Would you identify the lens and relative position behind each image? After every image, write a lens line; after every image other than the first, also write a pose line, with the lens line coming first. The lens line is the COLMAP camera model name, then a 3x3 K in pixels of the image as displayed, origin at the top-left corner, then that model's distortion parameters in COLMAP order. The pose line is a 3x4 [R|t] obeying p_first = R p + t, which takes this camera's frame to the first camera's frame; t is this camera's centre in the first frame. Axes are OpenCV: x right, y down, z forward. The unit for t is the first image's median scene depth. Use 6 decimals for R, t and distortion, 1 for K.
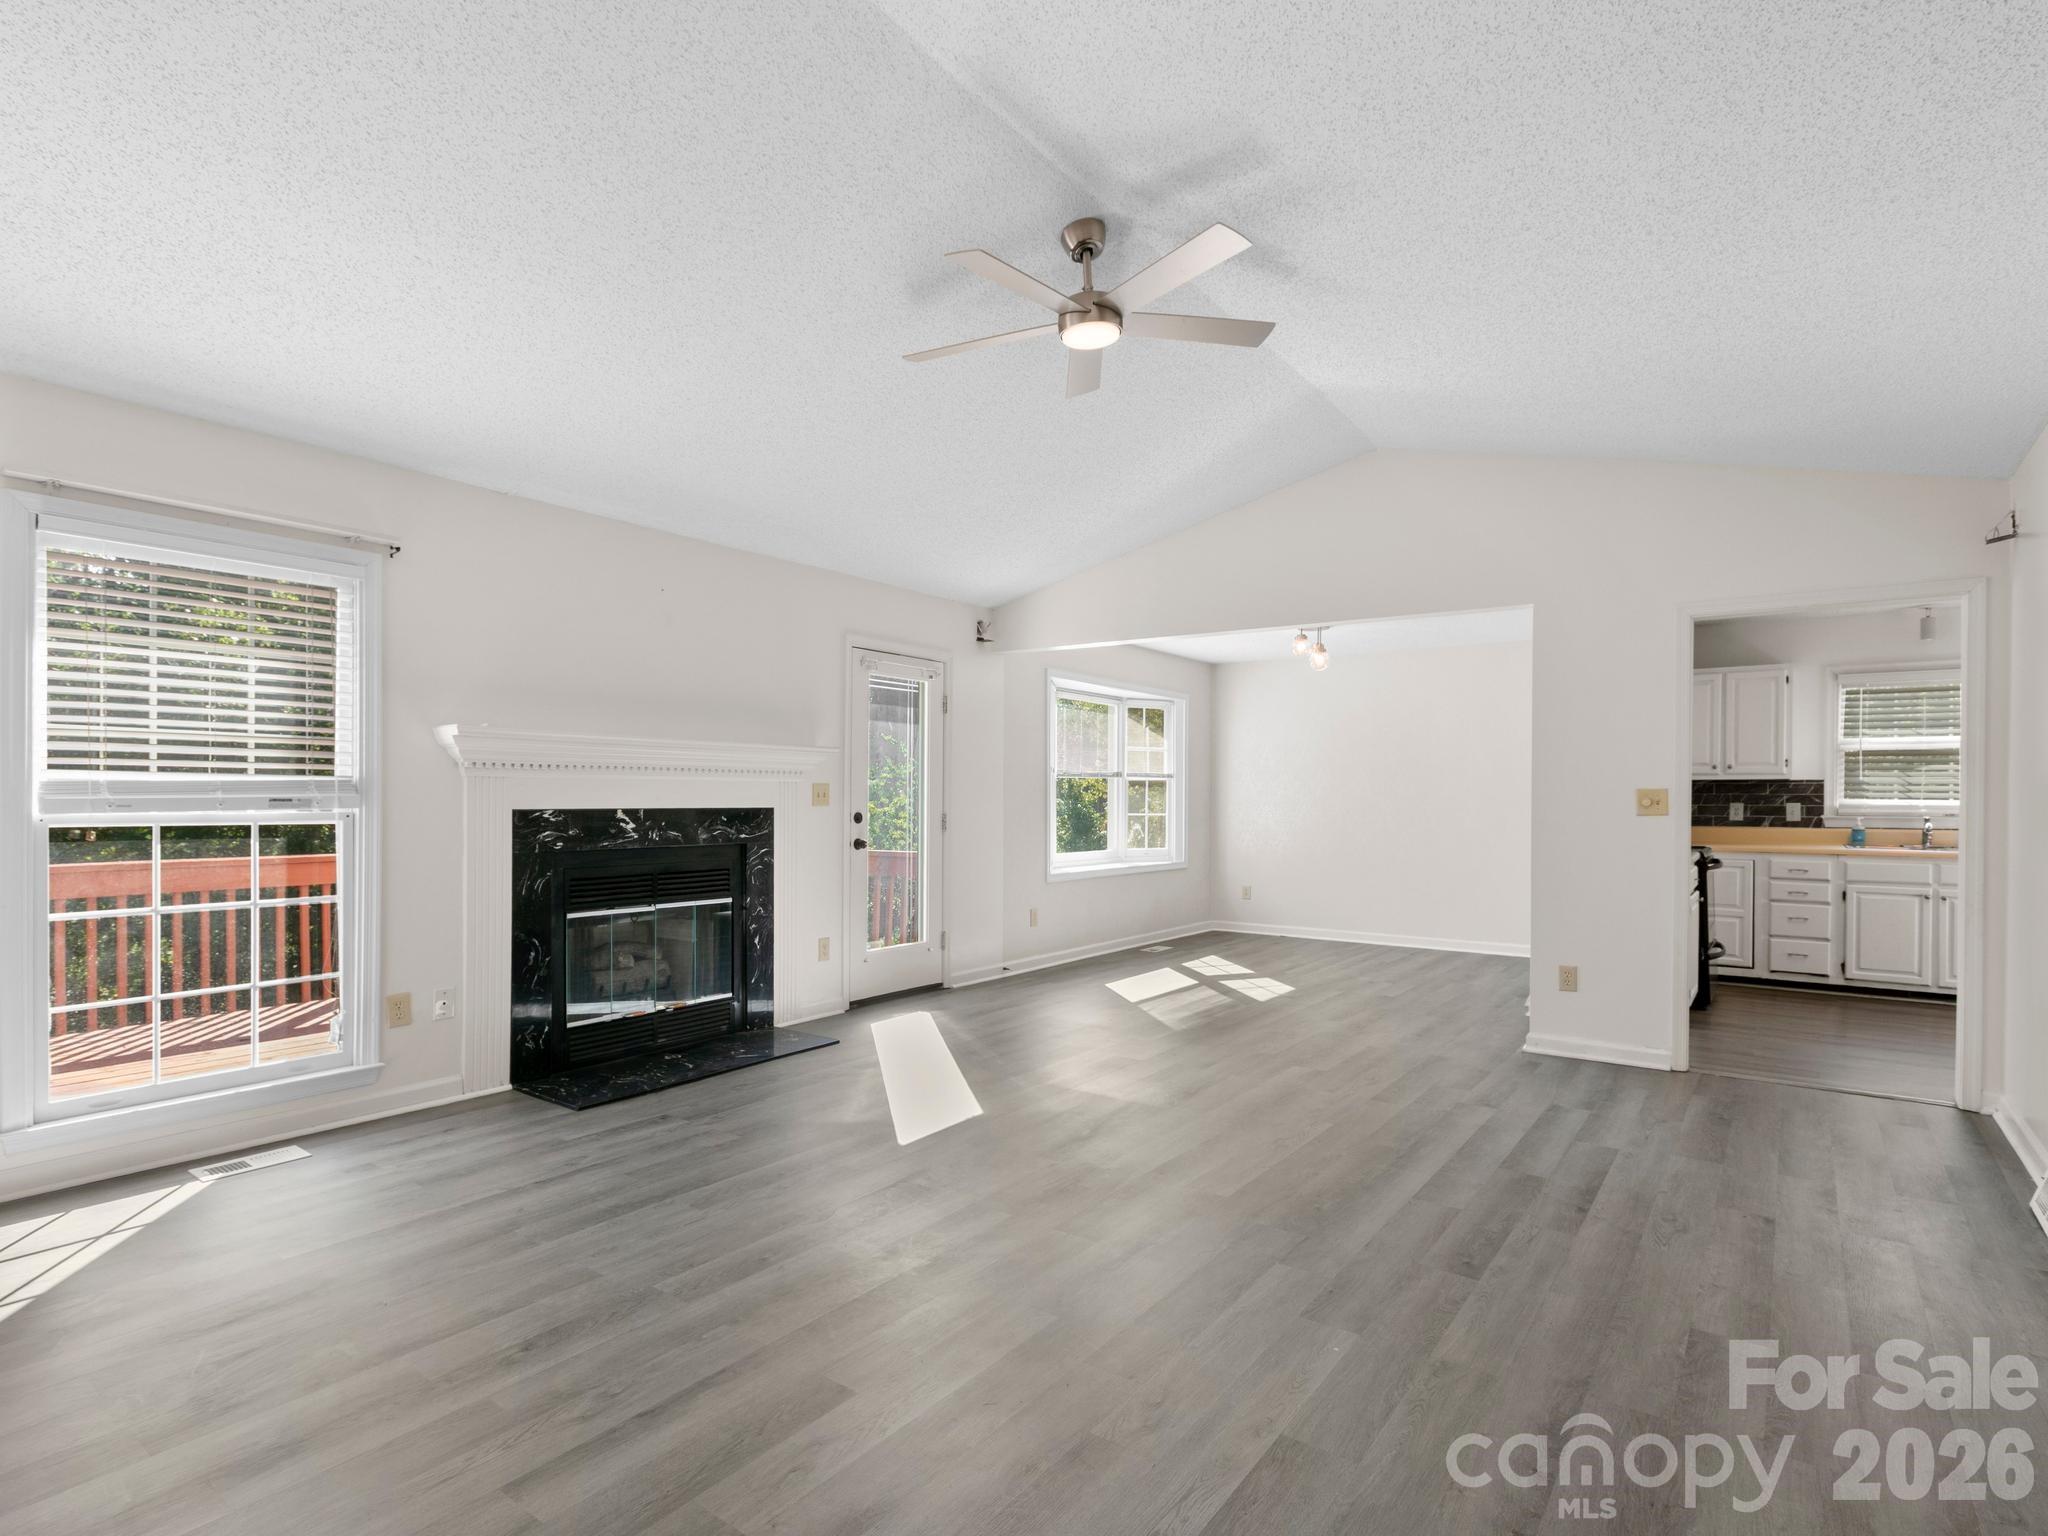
lens RADIAL K [[1043.8, 0, 1020.3], [0, 1043.8, 807.7], [0, 0, 1]] dist [0.001503, 0.000295]
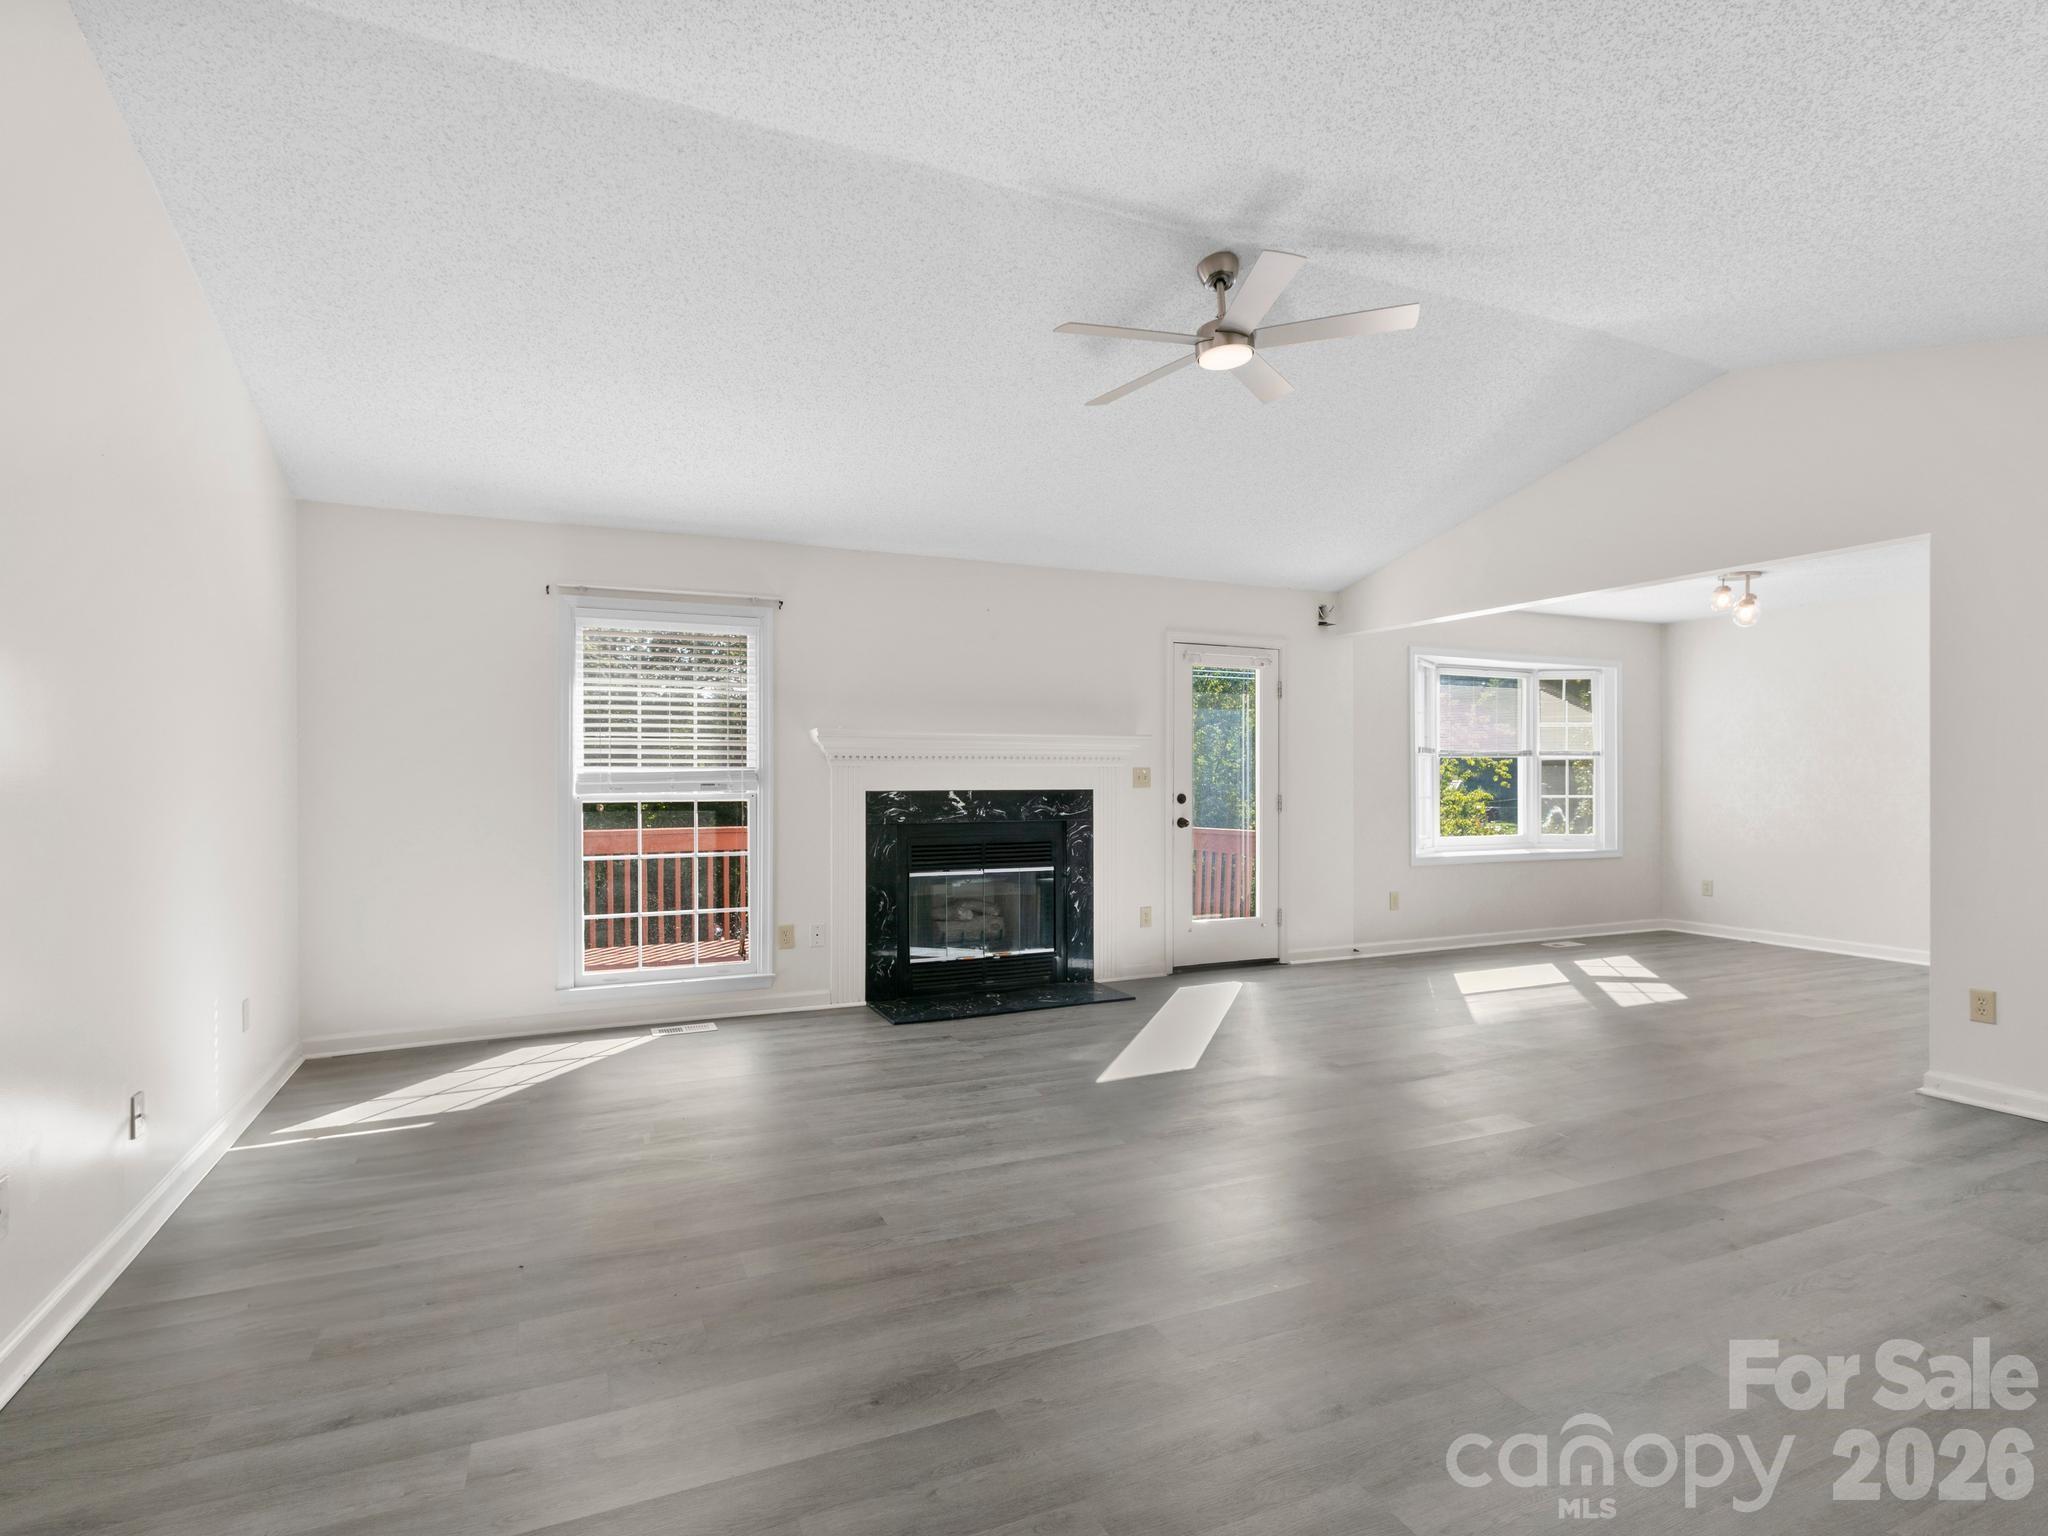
lens RADIAL K [[1042.9, 0, 1020.9], [0, 1042.9, 780.7], [0, 0, 1]] dist [0.000878, -0.000042]
pose [[0.869211, -0.005971, -0.494406, 0.268261], [0.001439, 0.999953, -0.009546, 0.001119], [0.494440, 0.007586, 0.869179, -0.033628]]
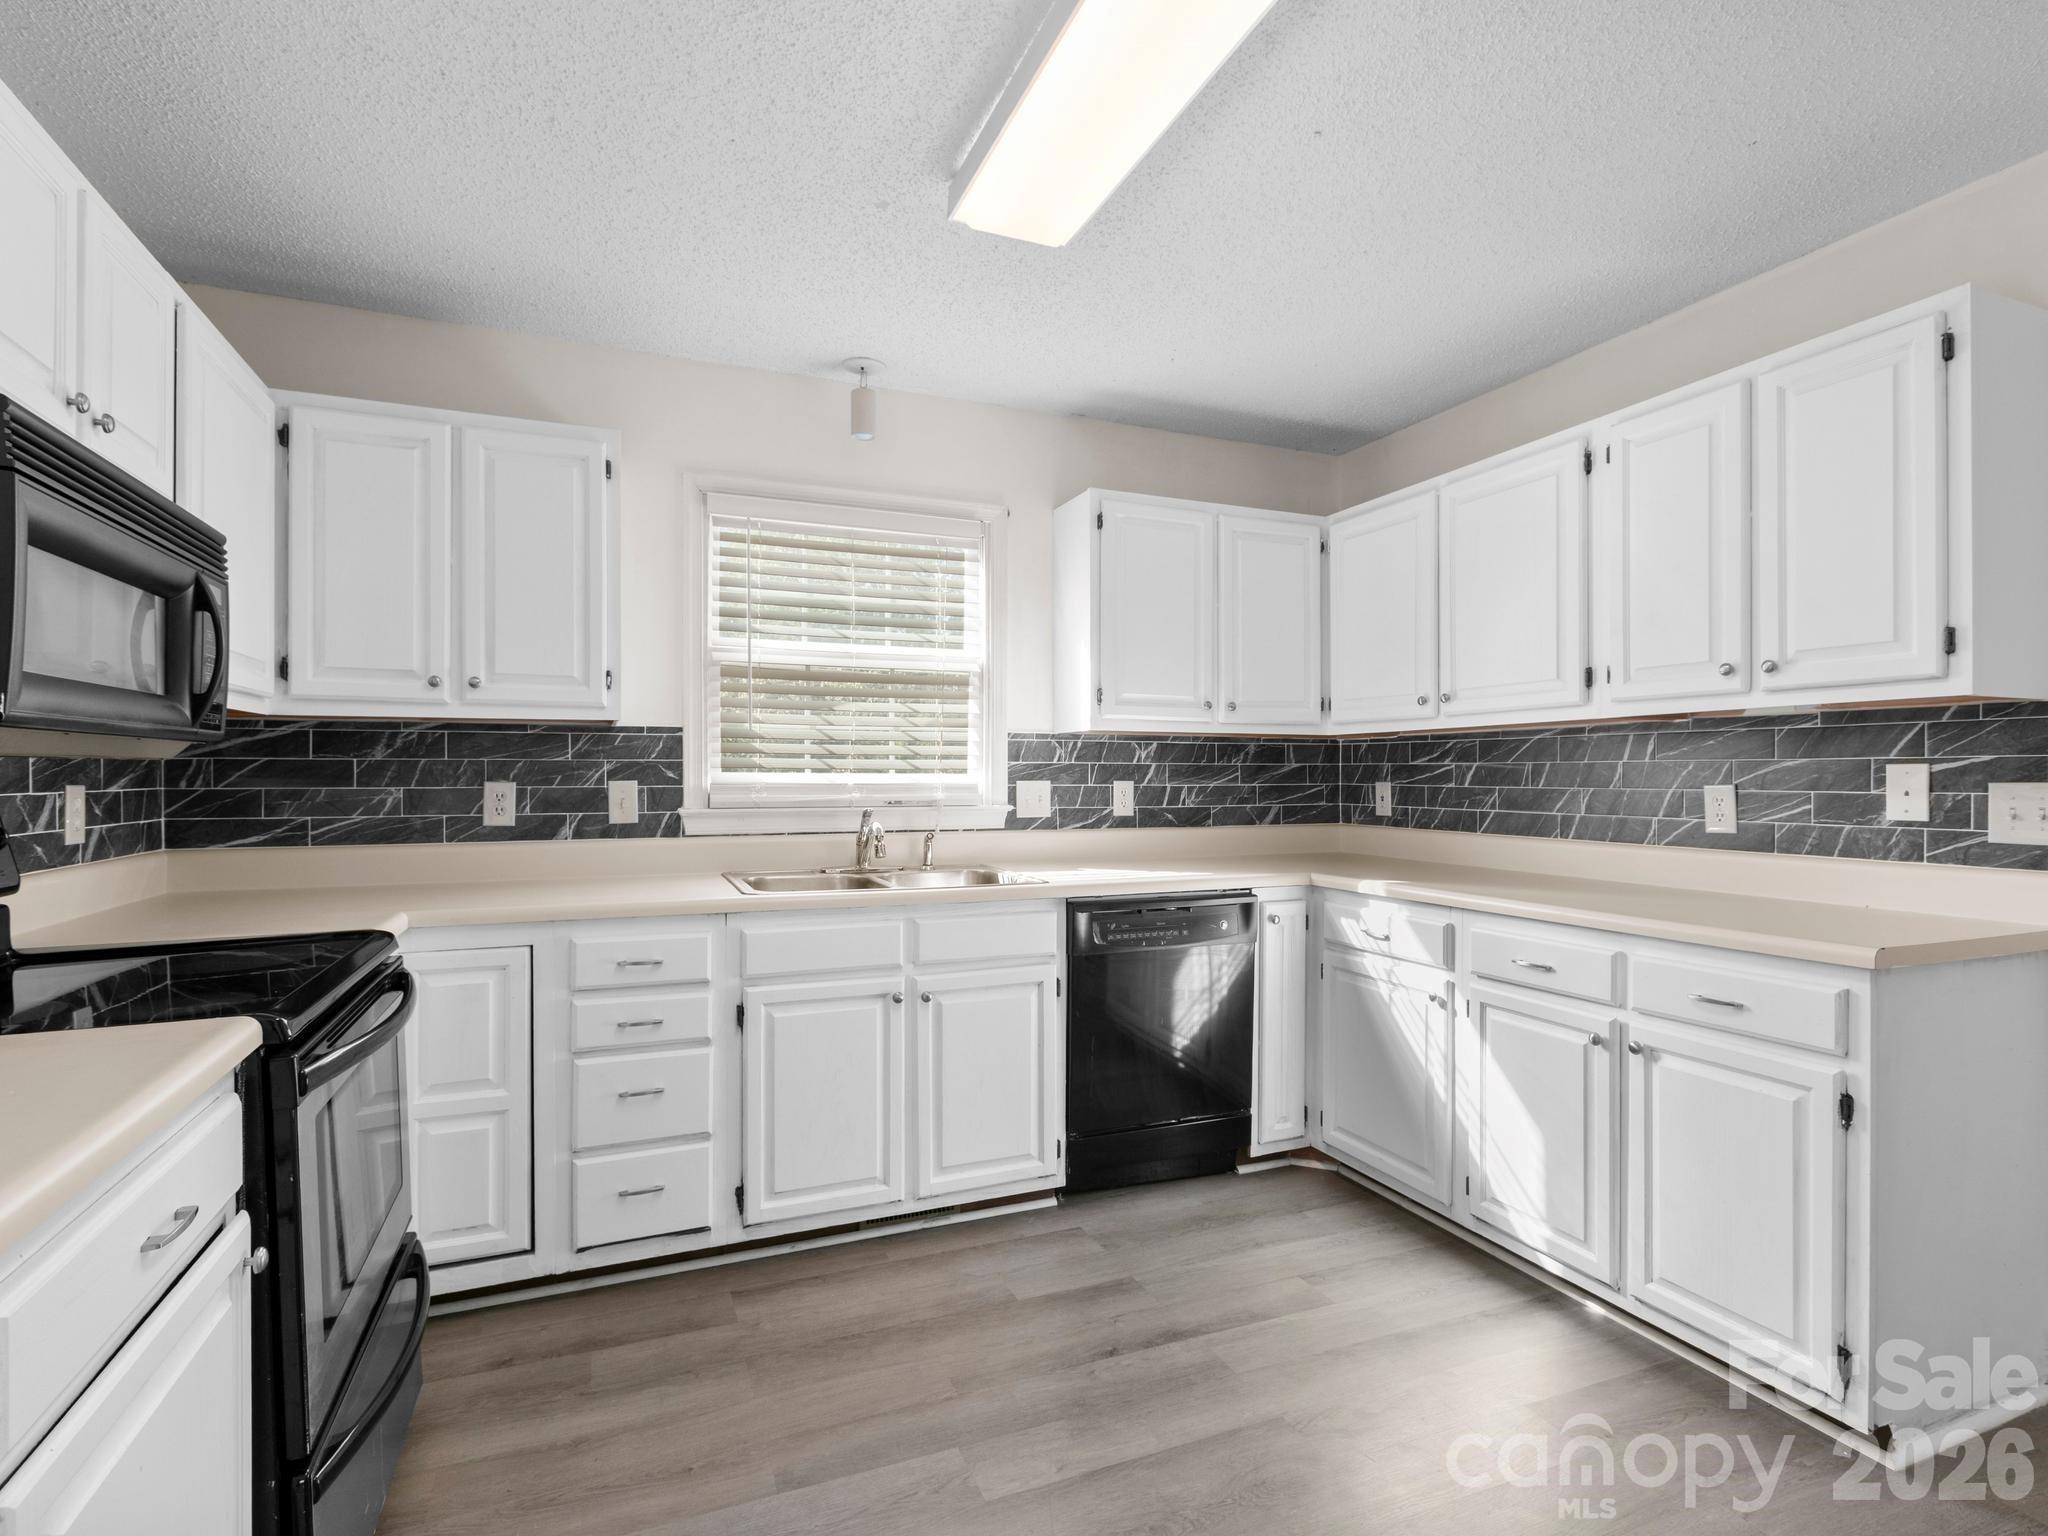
lens RADIAL K [[1034.6, 0, 1030.9], [0, 1034.6, 775.9], [0, 0, 1]] dist [0.003370, 0.001078]
pose [[0.518126, -0.003739, 0.855296, 0.625189], [0.010581, 0.999942, -0.002039, -0.005251], [-0.855239, 0.010106, 0.518135, 0.859193]]
